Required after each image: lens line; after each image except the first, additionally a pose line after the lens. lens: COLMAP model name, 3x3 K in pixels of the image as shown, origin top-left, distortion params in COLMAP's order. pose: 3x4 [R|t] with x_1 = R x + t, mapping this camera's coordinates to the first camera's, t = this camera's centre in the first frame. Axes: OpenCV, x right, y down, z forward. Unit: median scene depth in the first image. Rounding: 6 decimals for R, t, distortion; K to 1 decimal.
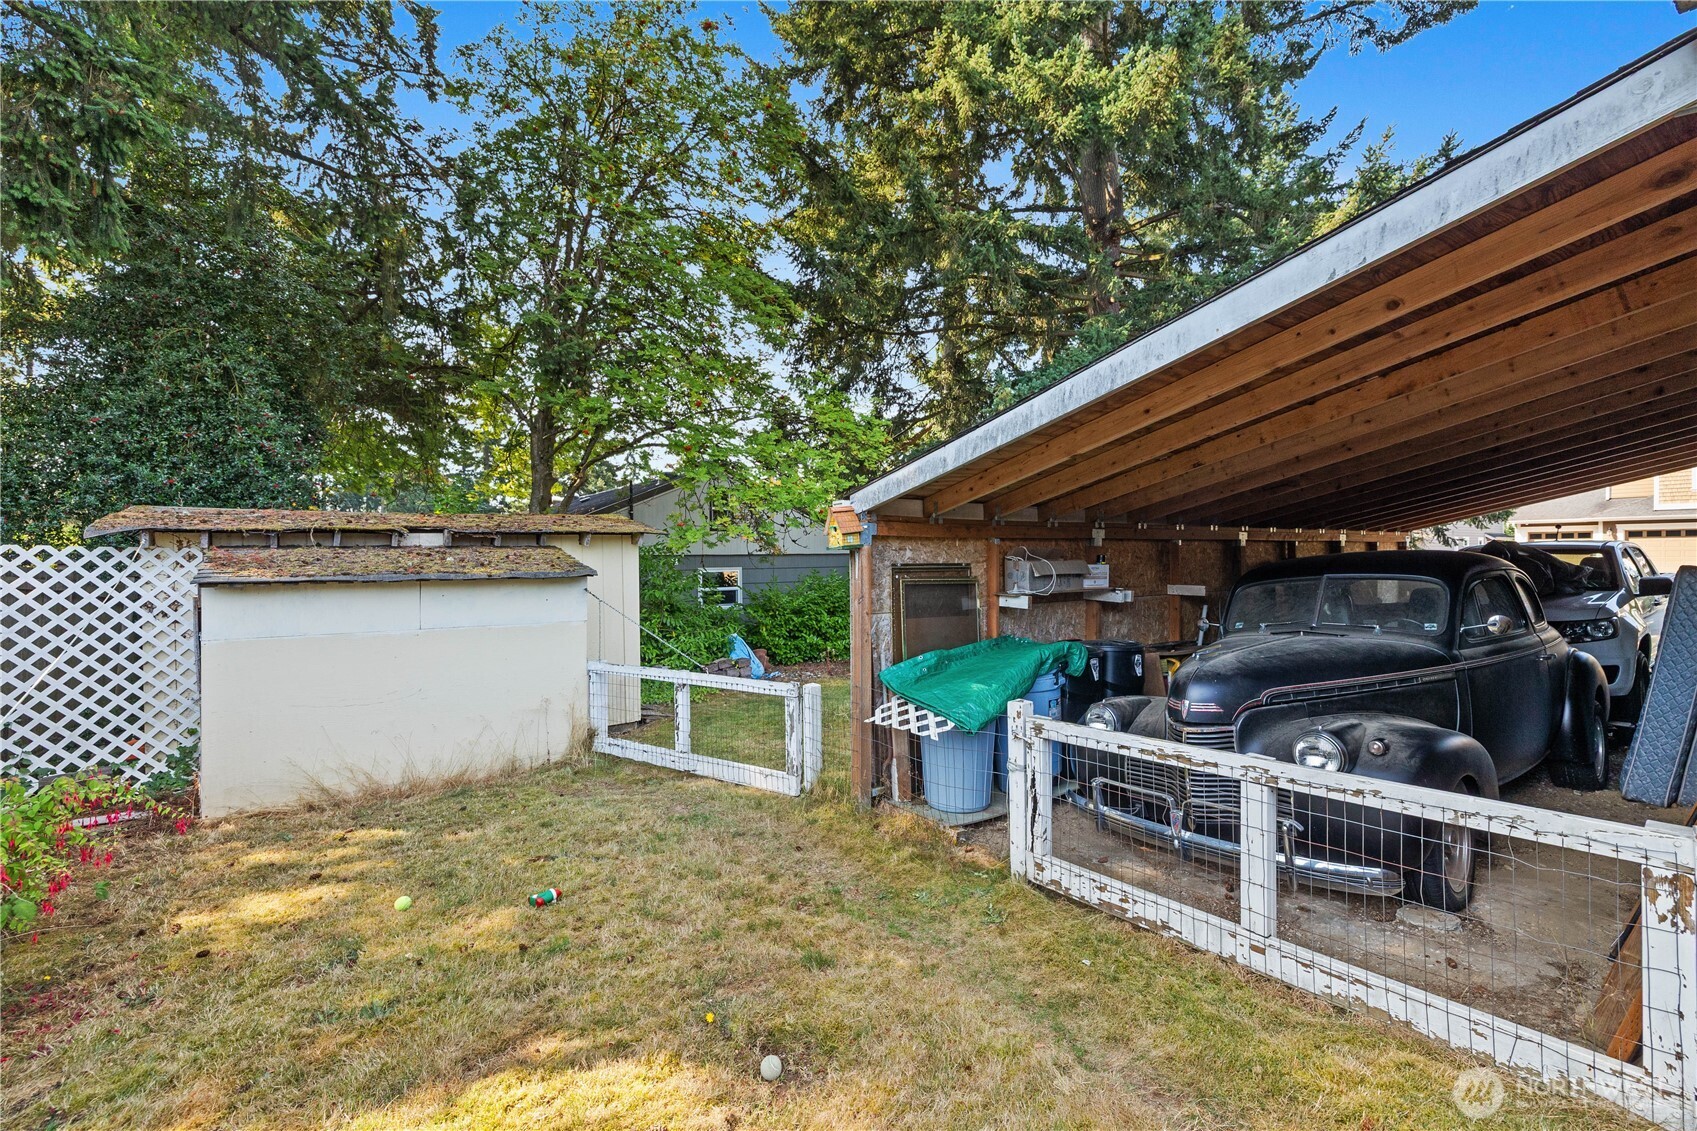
lens RADIAL K [[707.5, 0, 834.9], [0, 707.5, 569.5], [0, 0, 1]] dist [-0.001946, 0.003685]
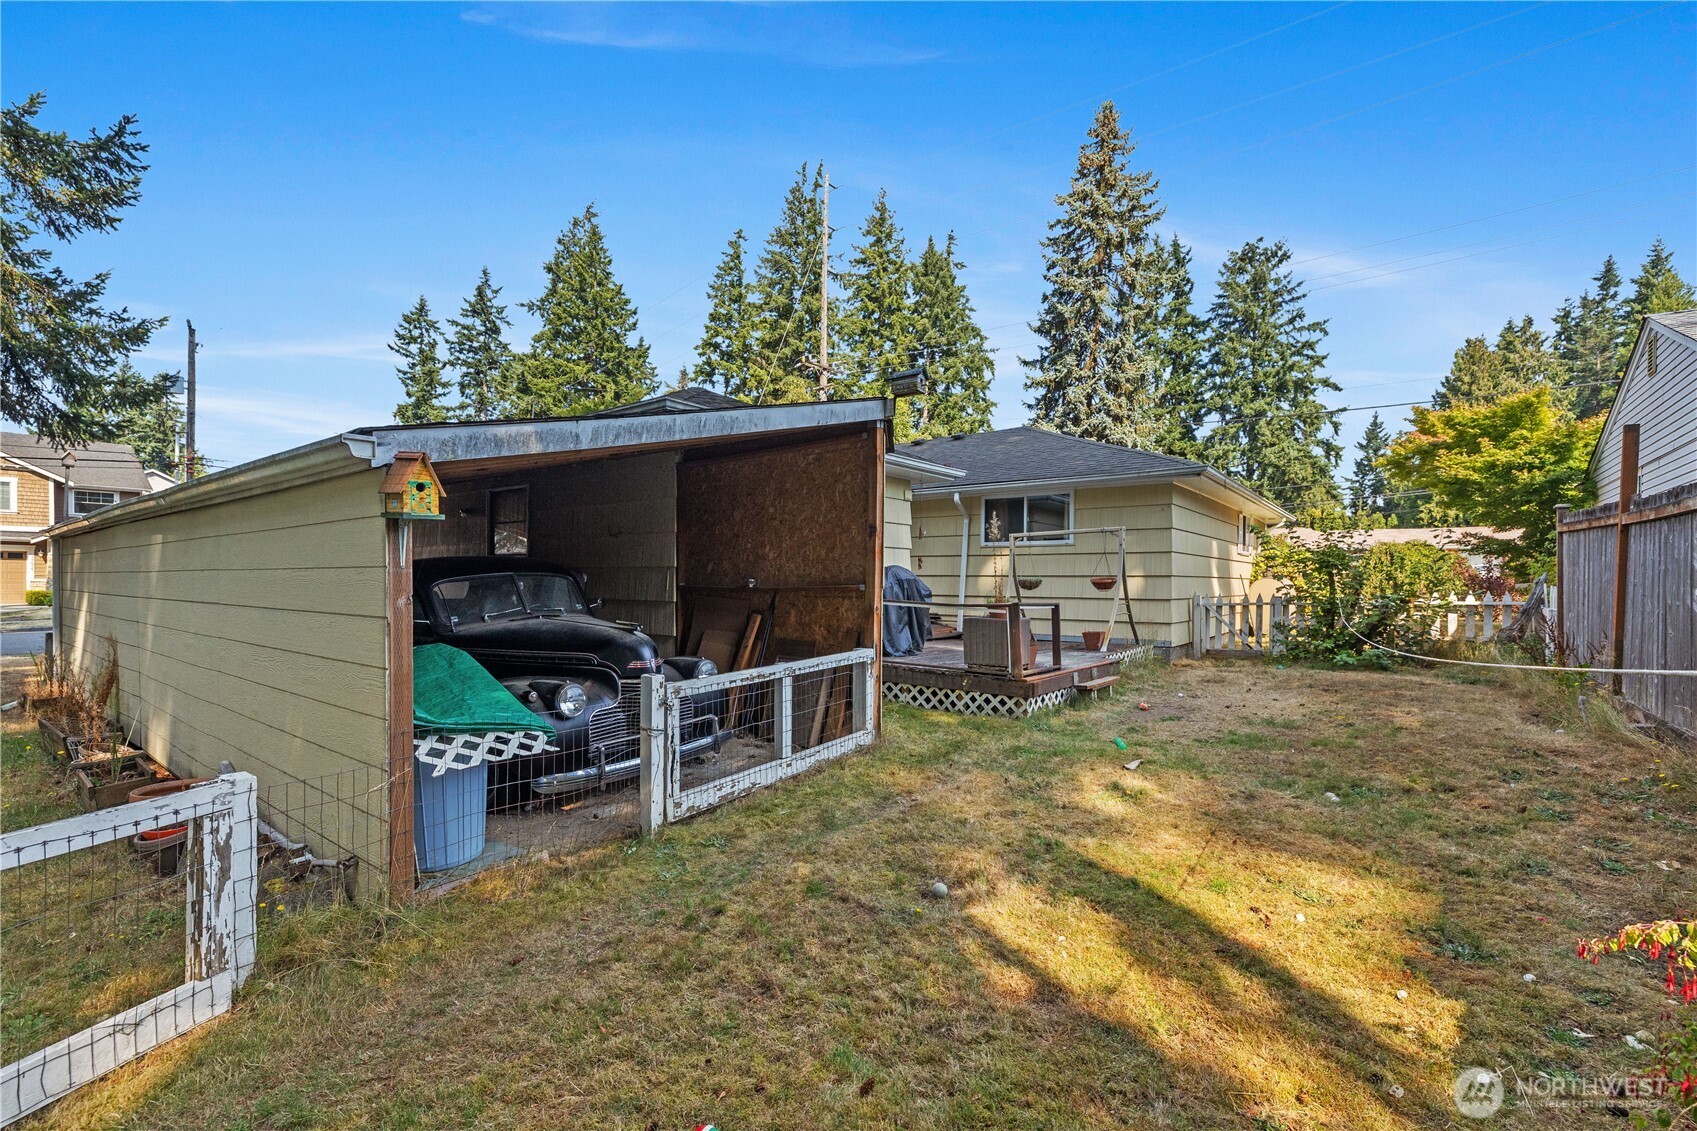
lens RADIAL K [[707.5, 0, 834.9], [0, 707.5, 569.5], [0, 0, 1]] dist [-0.001946, 0.003685]
pose [[-0.283737, 0.025426, 0.958565, -1.055003], [0.011421, 0.999667, -0.023135, 0.054077], [-0.958834, 0.004384, -0.283933, 1.198404]]
